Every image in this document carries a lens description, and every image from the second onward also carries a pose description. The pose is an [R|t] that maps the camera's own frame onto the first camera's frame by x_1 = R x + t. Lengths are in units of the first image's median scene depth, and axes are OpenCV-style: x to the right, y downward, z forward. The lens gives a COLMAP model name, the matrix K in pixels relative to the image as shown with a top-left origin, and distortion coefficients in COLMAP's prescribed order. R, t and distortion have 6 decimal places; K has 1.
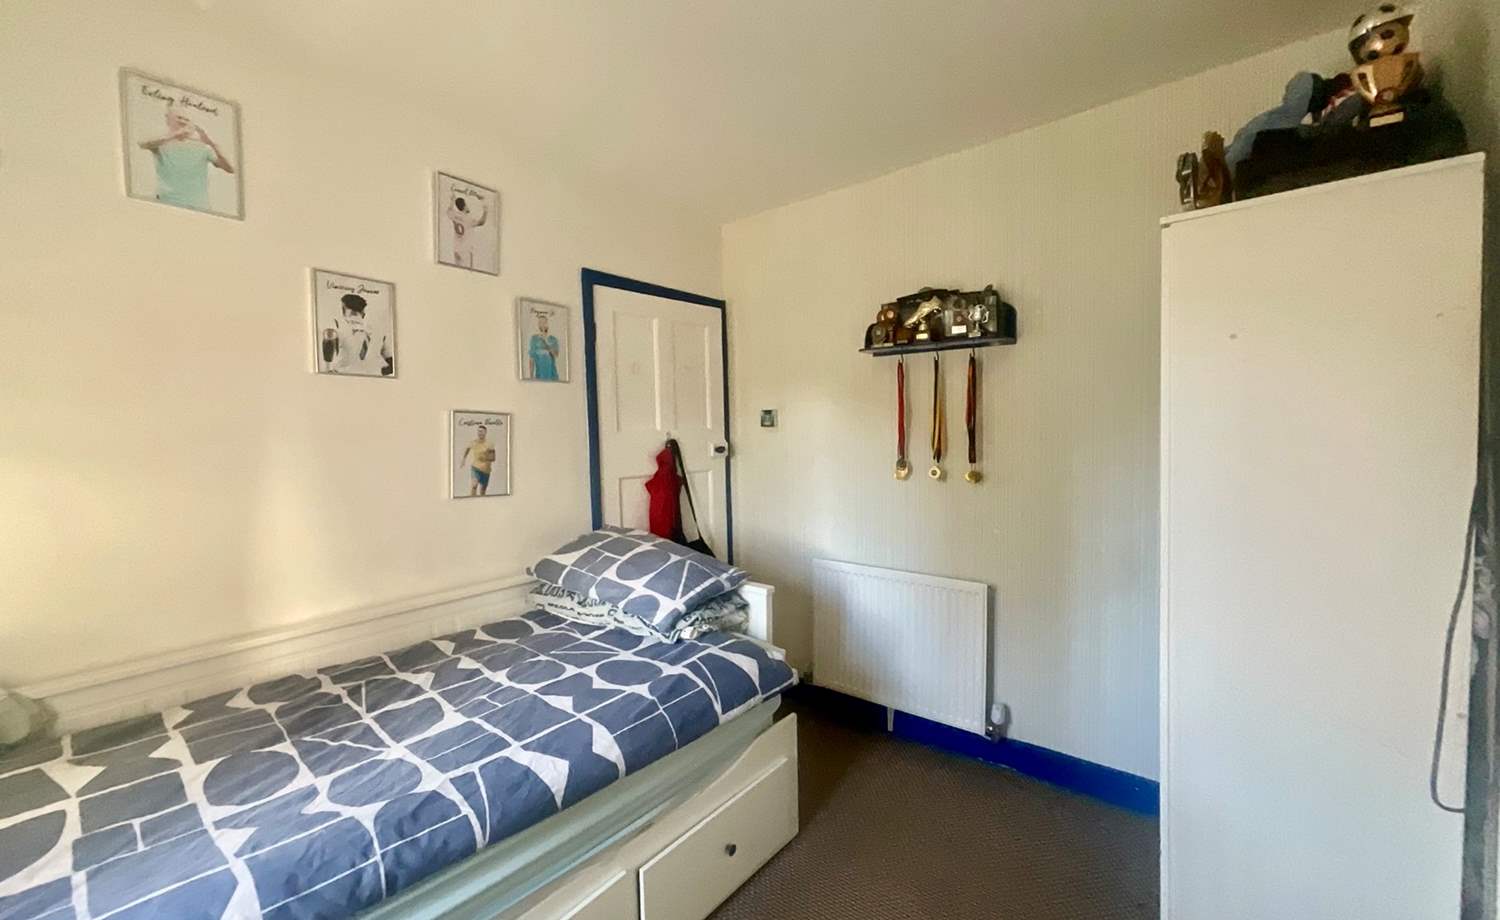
lens RADIAL K [[606.5, 0, 743.8], [0, 606.5, 459.3], [0, 0, 1]] dist [0.001941, 0.000589]
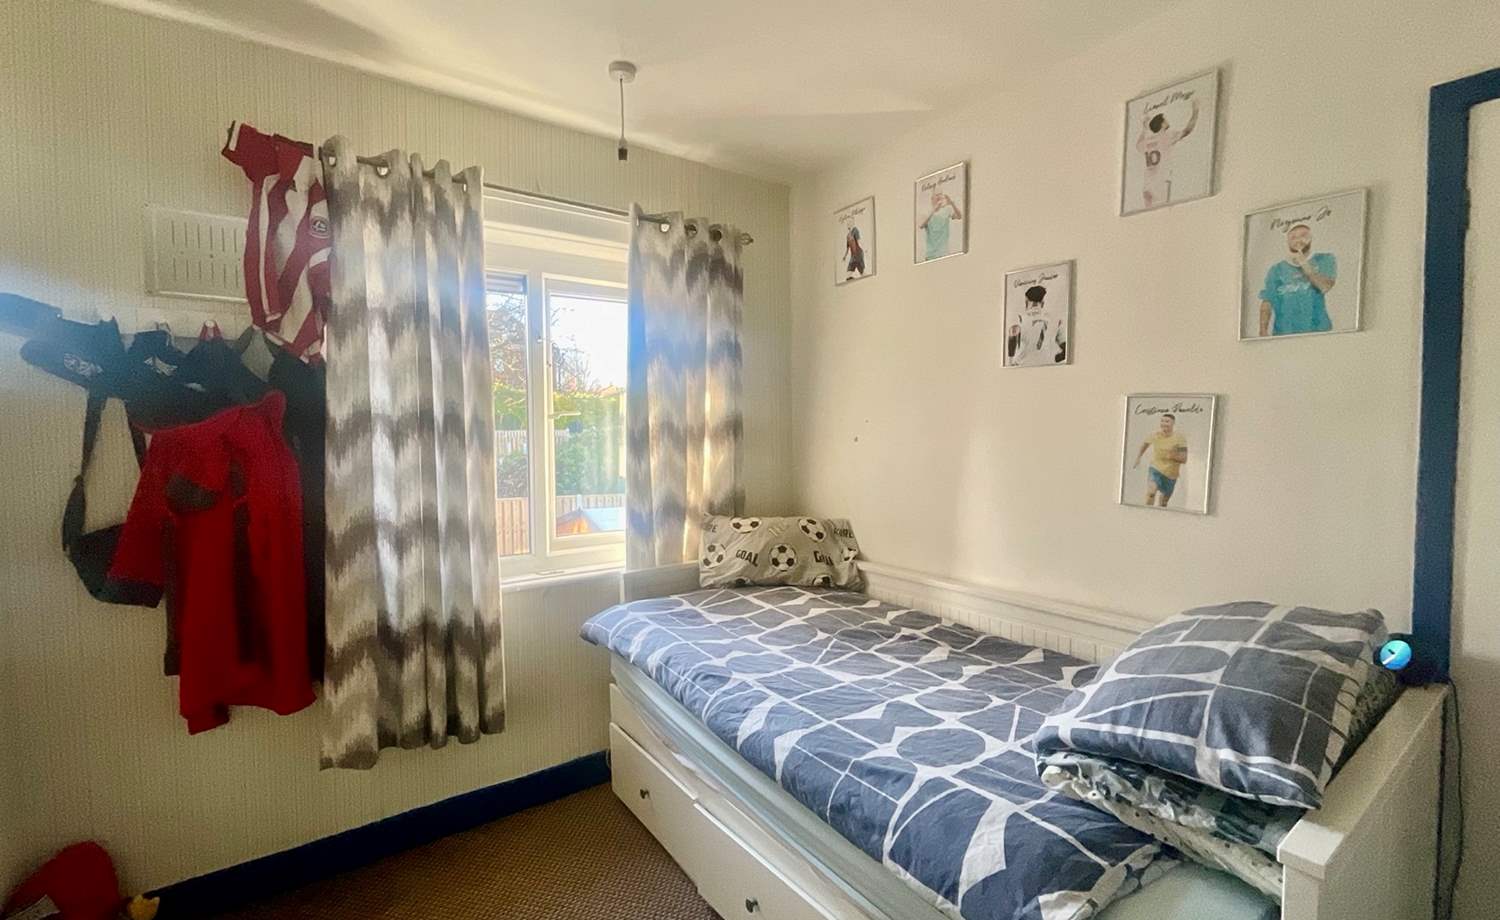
lens RADIAL K [[653.0, 0, 753.2], [0, 653.0, 460.8], [0, 0, 1]] dist [-0.003355, -0.000130]
pose [[-0.262184, 0.072288, -0.962307, 0.560706], [-0.030994, 0.996045, 0.083267, -0.058444], [0.964520, 0.051657, -0.258906, 0.861508]]
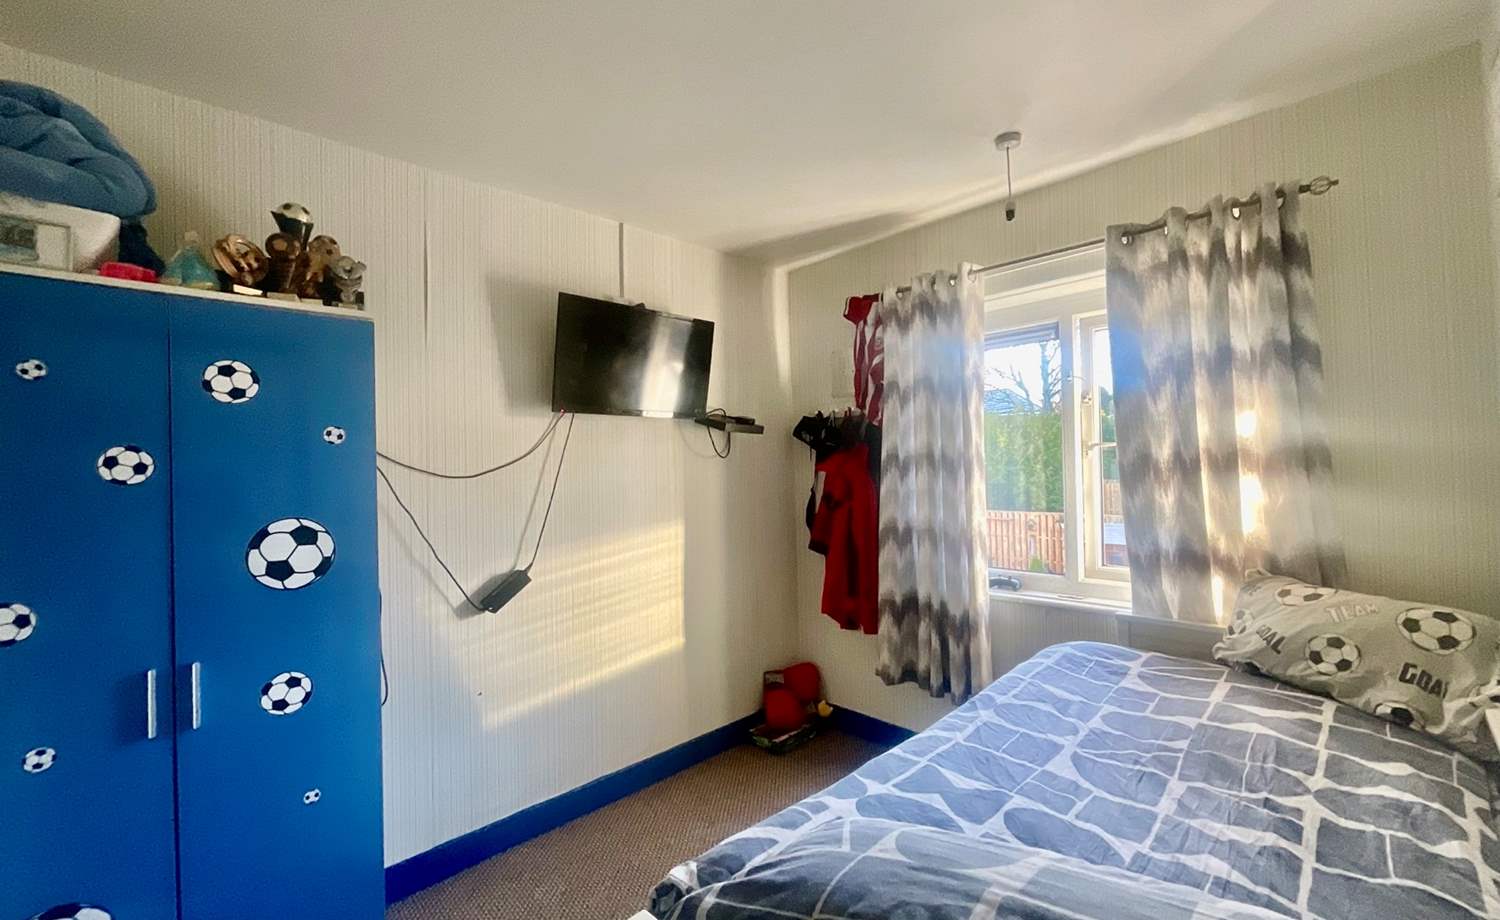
lens RADIAL K [[606.5, 0, 743.8], [0, 606.5, 459.3], [0, 0, 1]] dist [0.001941, 0.000589]
pose [[-0.990732, 0.053598, 0.124807, -0.100363], [0.058229, 0.997733, 0.033753, -0.089959], [-0.122715, 0.040708, -0.991607, 1.524346]]
